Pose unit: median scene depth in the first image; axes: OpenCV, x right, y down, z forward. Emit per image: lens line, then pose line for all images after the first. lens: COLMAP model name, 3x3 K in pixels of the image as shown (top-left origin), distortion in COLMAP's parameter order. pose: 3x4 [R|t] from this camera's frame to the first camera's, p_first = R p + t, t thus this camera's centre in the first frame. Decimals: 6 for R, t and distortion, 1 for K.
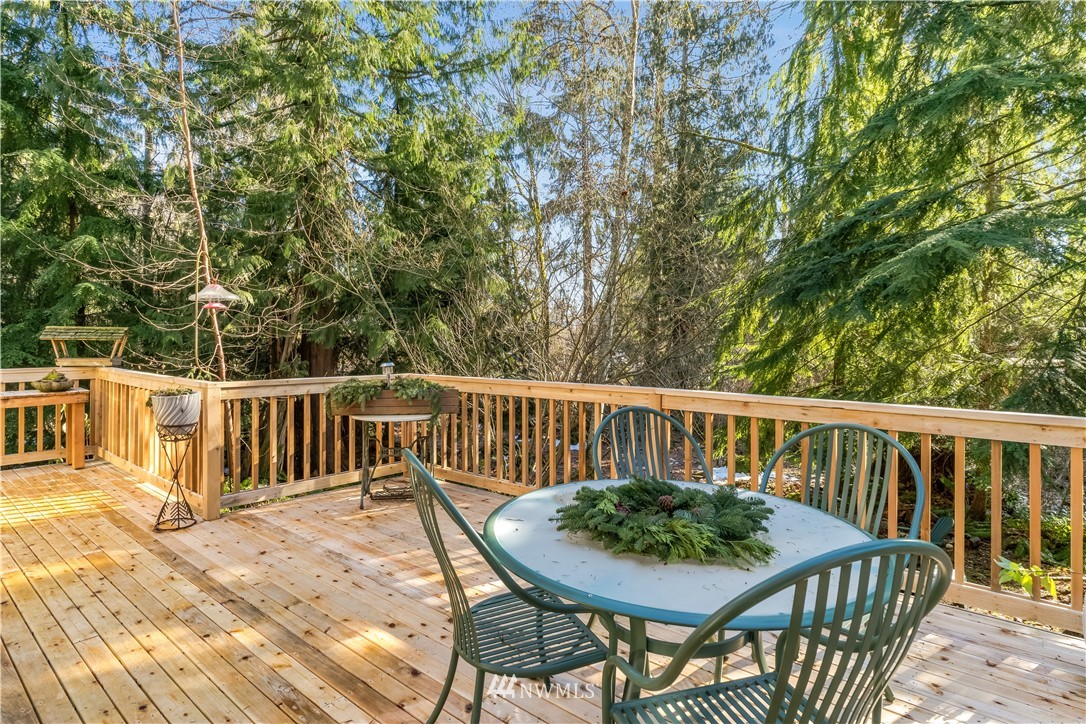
lens RADIAL K [[557.7, 0, 535.7], [0, 557.7, 348.9], [0, 0, 1]] dist [-0.001871, -0.000580]
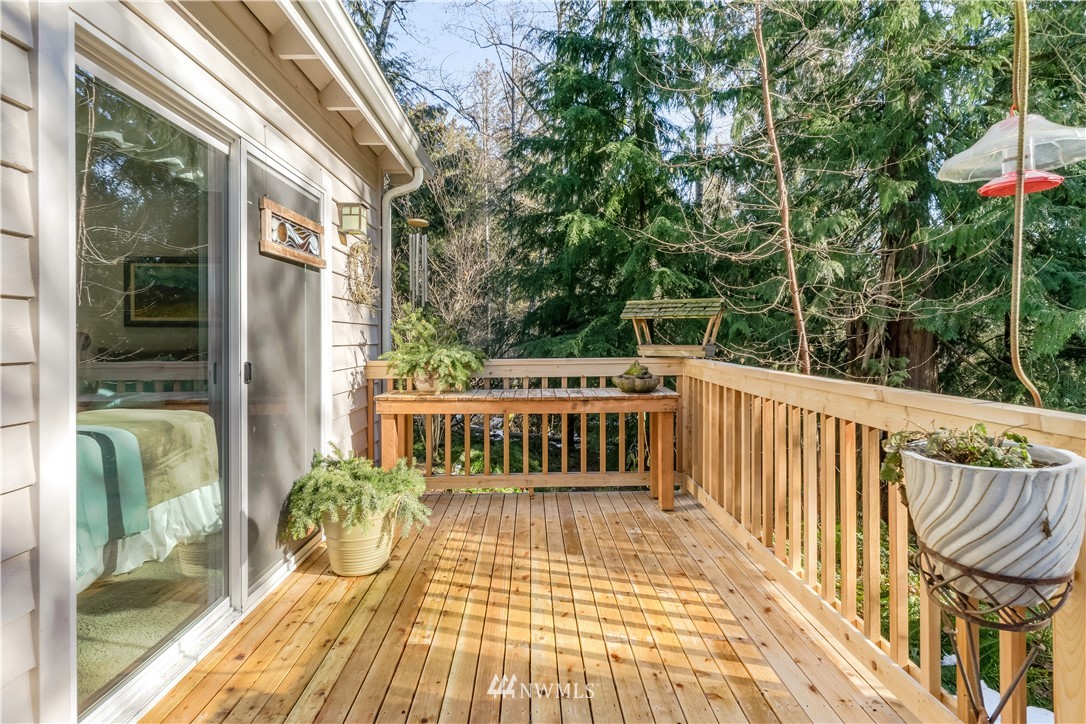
lens RADIAL K [[557.7, 0, 535.7], [0, 557.7, 348.9], [0, 0, 1]] dist [-0.001871, -0.000580]
pose [[0.642343, -0.004602, -0.766404, -0.392741], [0.005154, 0.999985, -0.001685, 0.021820], [0.766400, -0.002868, 0.642357, 0.434373]]
